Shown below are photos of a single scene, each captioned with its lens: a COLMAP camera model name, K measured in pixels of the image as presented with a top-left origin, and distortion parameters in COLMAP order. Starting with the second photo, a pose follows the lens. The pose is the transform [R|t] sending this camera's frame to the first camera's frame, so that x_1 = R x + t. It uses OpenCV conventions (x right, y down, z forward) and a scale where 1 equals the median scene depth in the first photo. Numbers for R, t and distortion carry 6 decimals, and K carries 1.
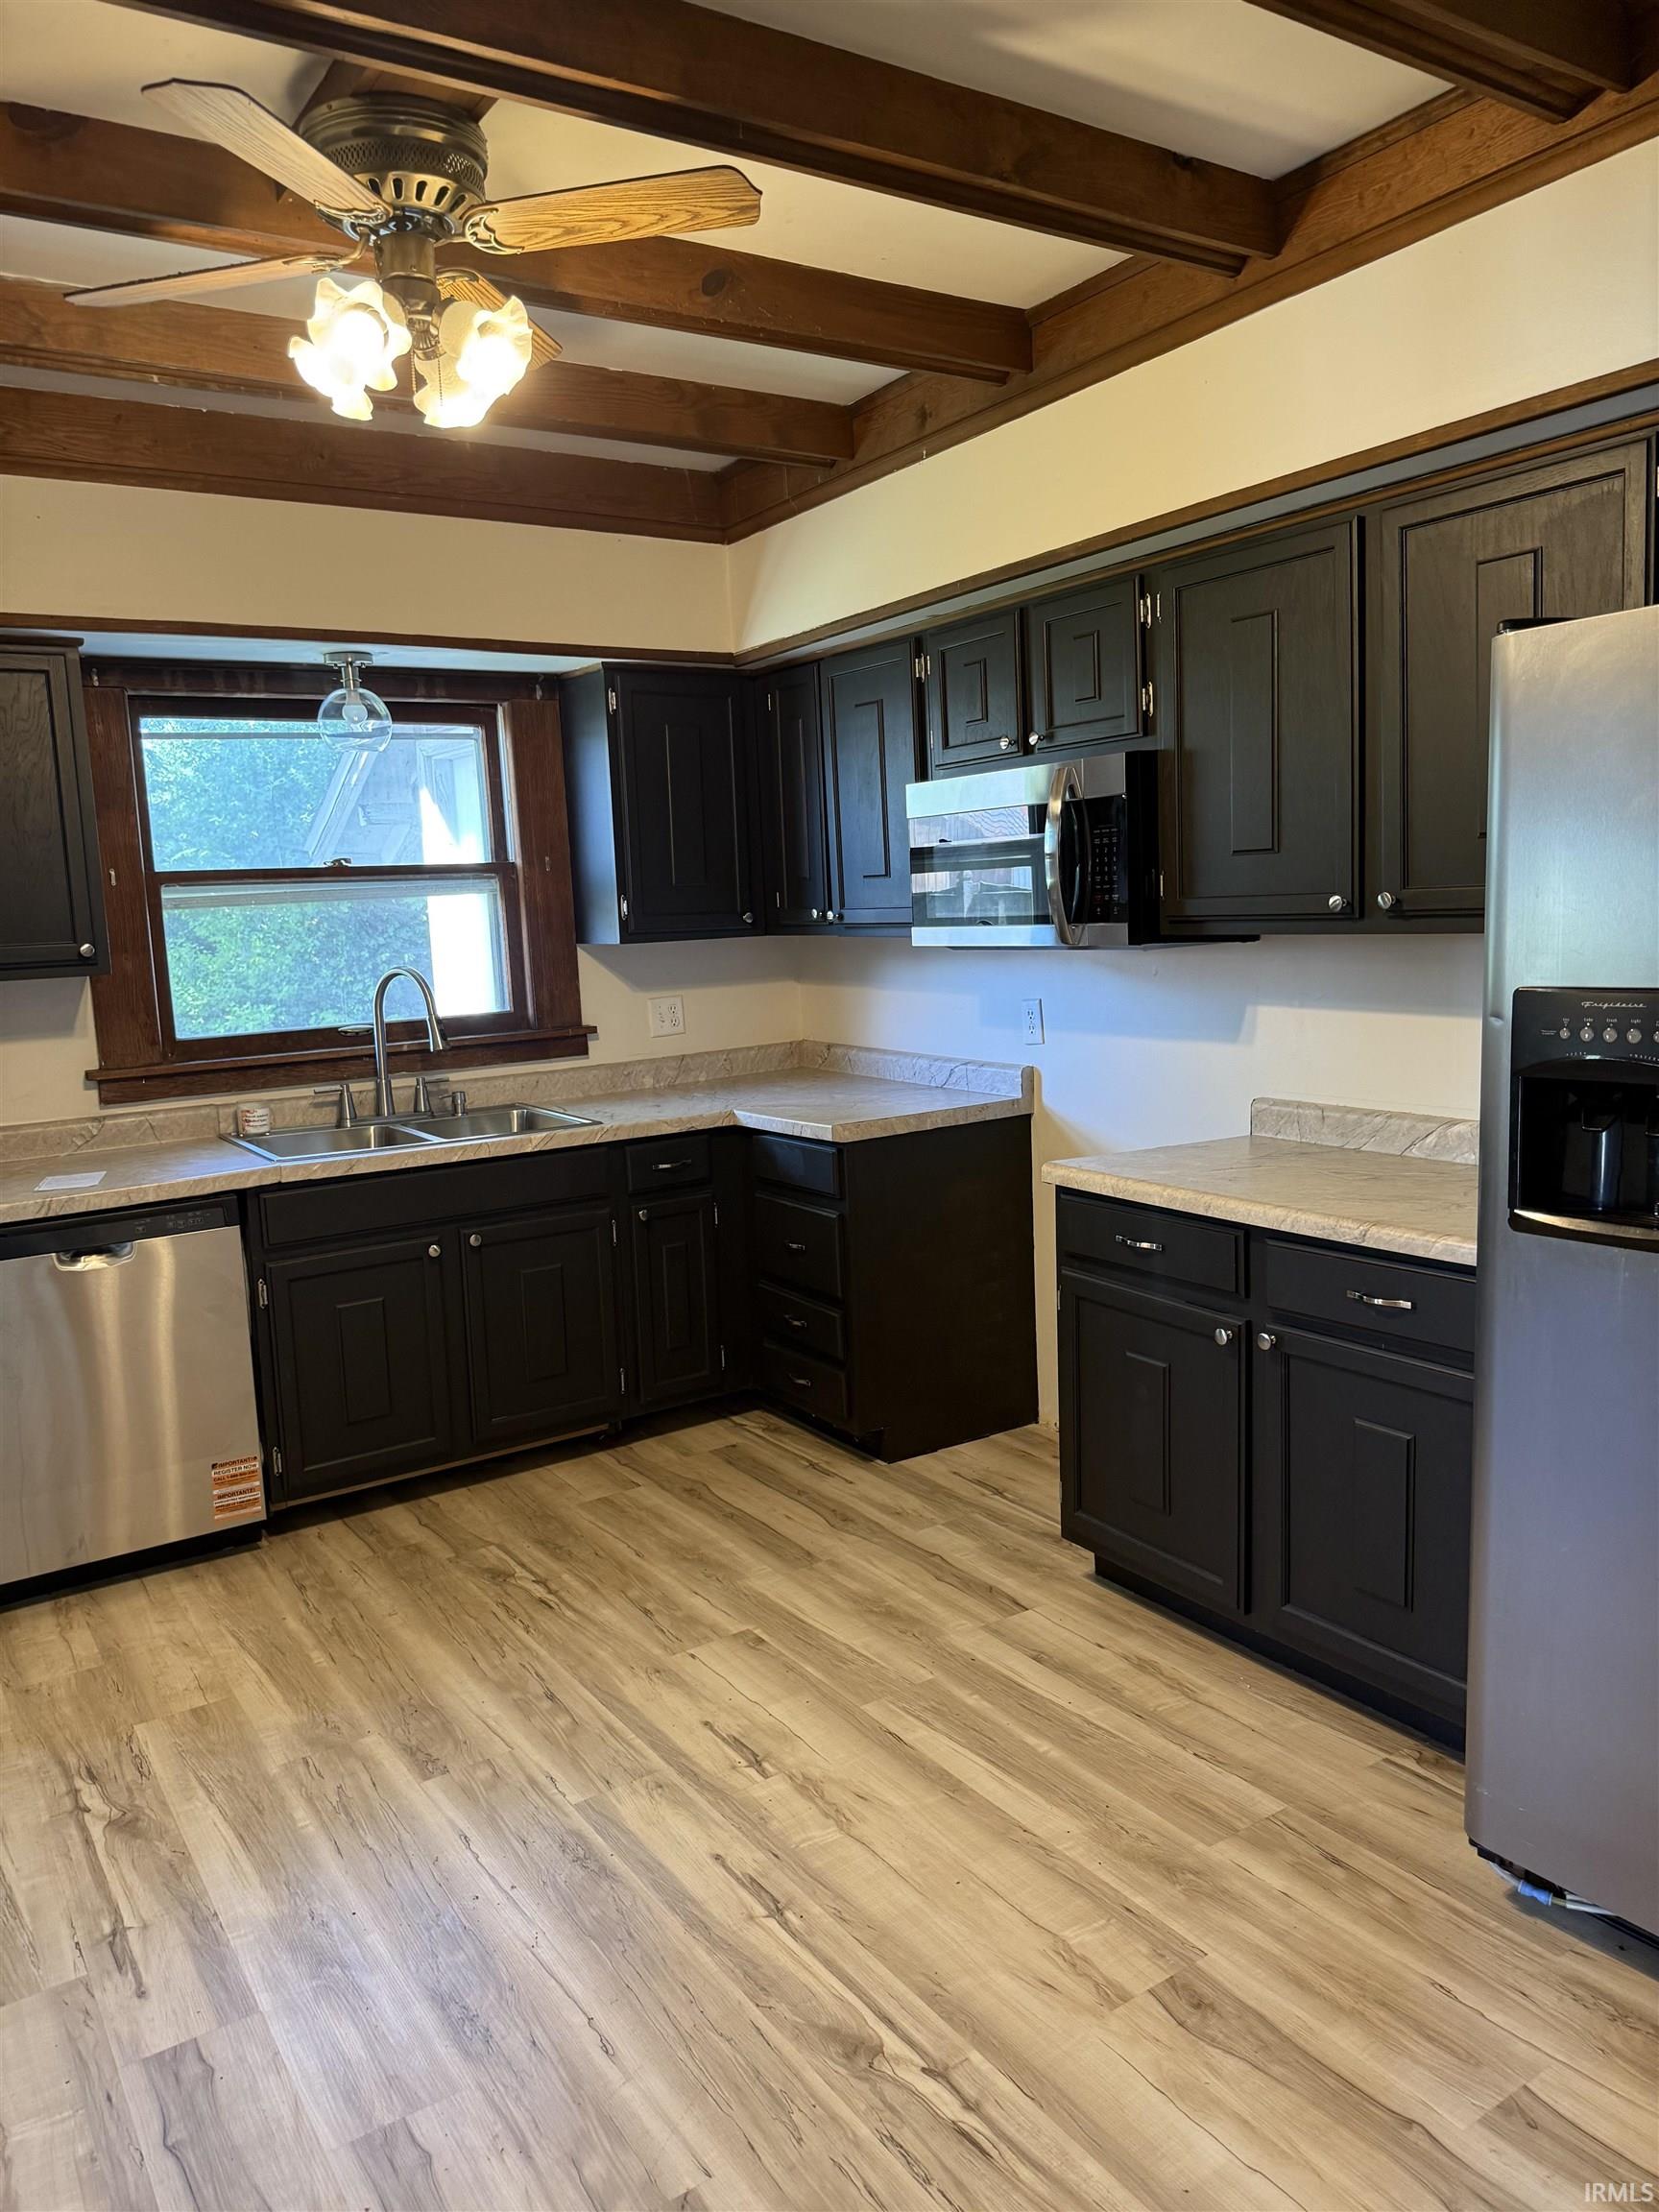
lens RADIAL K [[1555.4, 0, 834.8], [0, 1555.4, 1104.5], [0, 0, 1]] dist [0.047461, -0.061508]
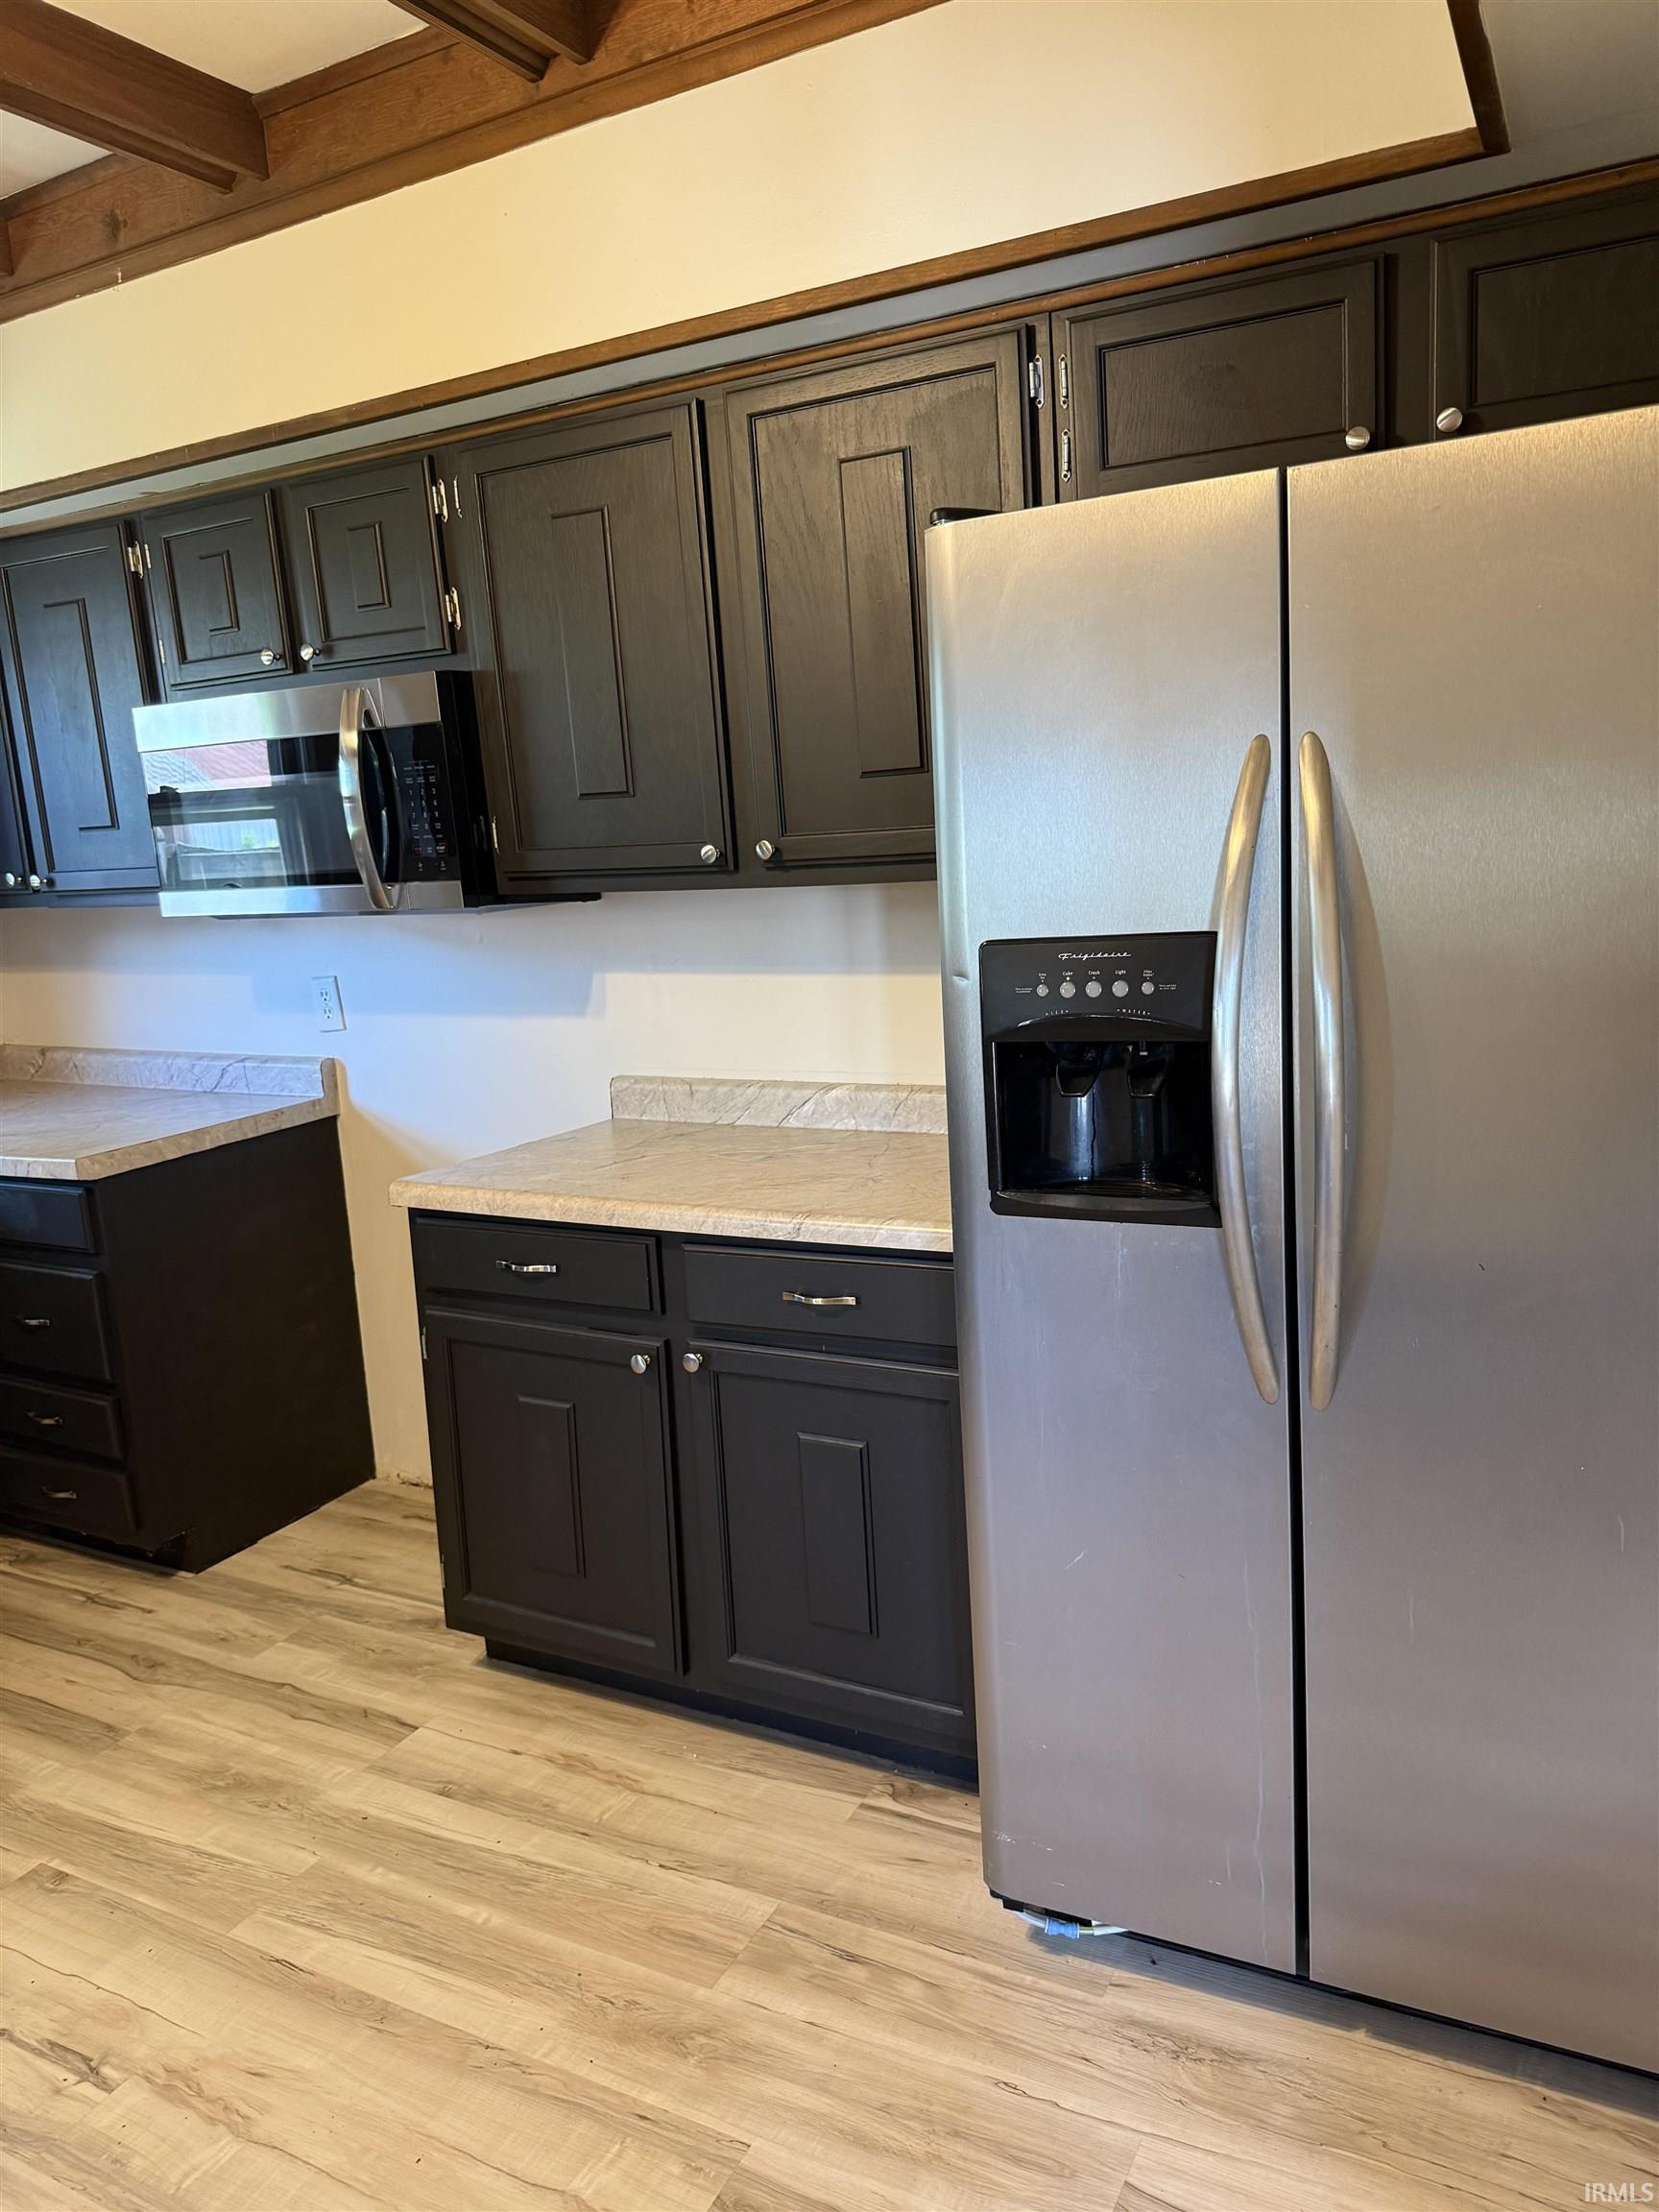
lens RADIAL K [[1555.4, 0, 817.7], [0, 1555.4, 1110.0], [0, 0, 1]] dist [0.047461, -0.061508]
pose [[0.883203, -0.095640, 0.459135, -0.038844], [0.083637, 0.995413, 0.046461, -0.019050], [-0.461473, -0.002634, 0.887151, 0.192014]]
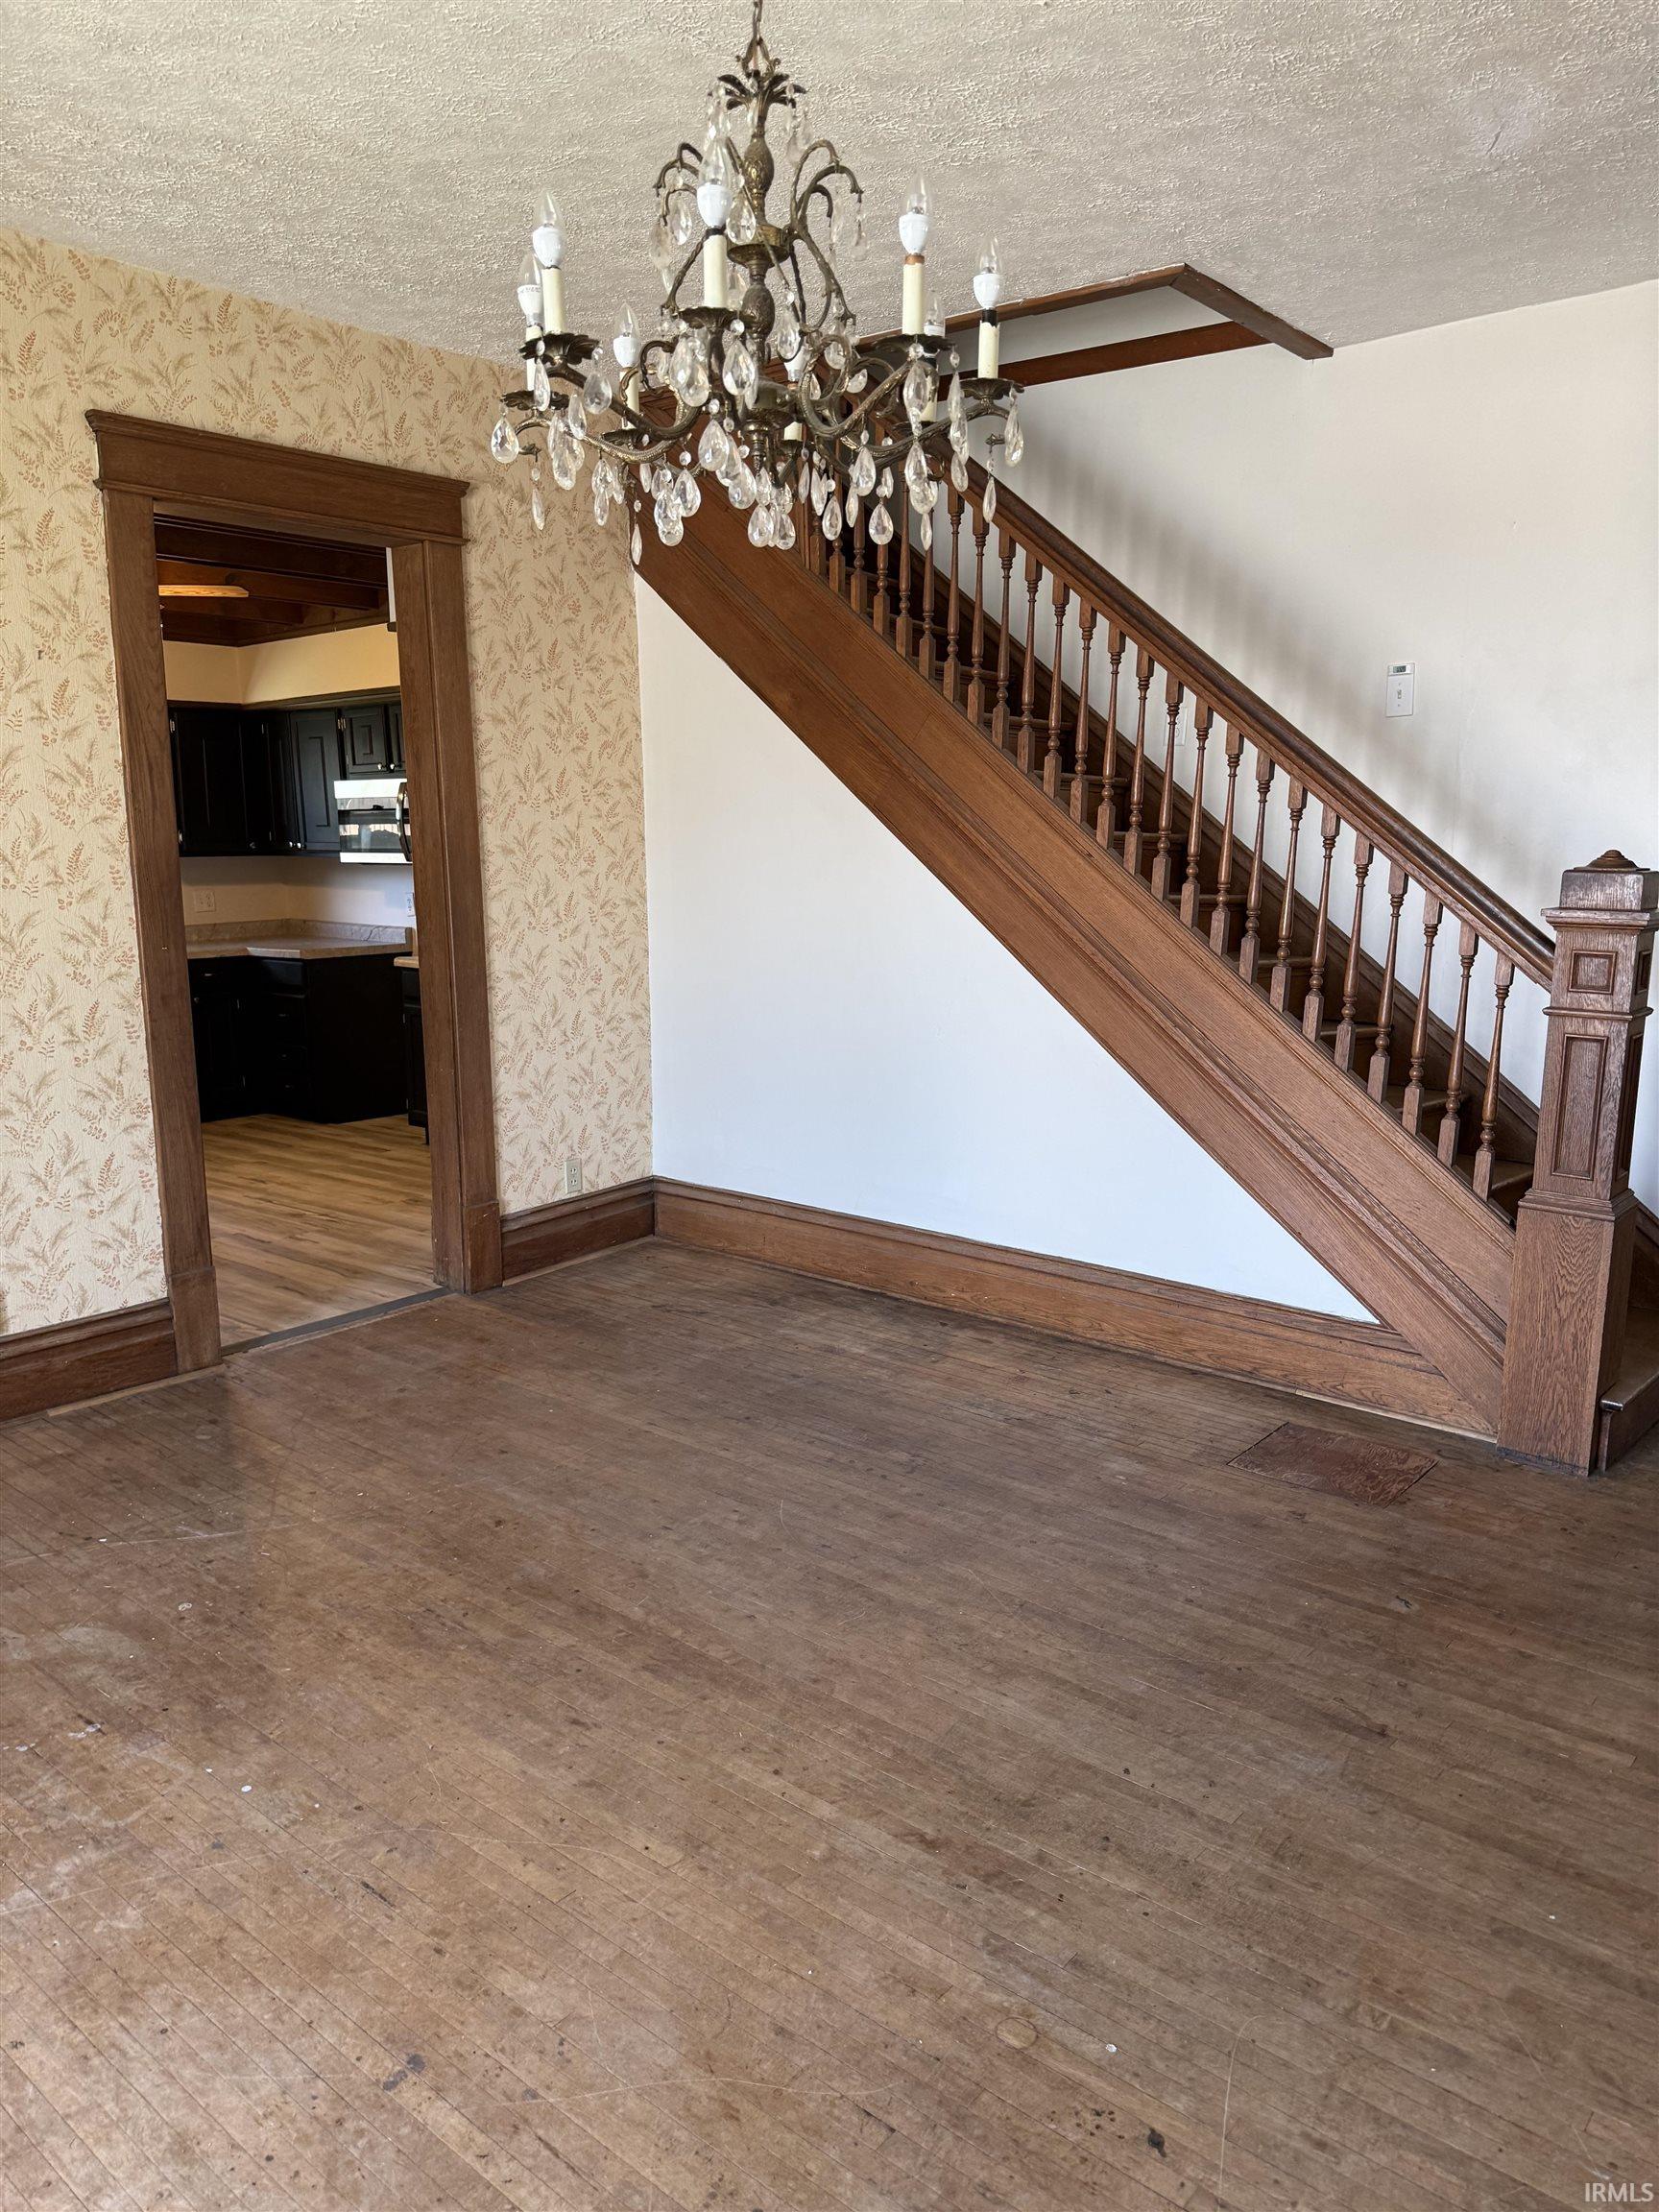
lens RADIAL K [[1555.4, 0, 878.2], [0, 1555.4, 1093.6], [0, 0, 1]] dist [0.047461, -0.061508]
pose [[0.949838, -0.017391, 0.312259, 0.095870], [0.009413, 0.999590, 0.027038, 0.197647], [-0.312601, -0.022742, 0.949612, -1.508781]]
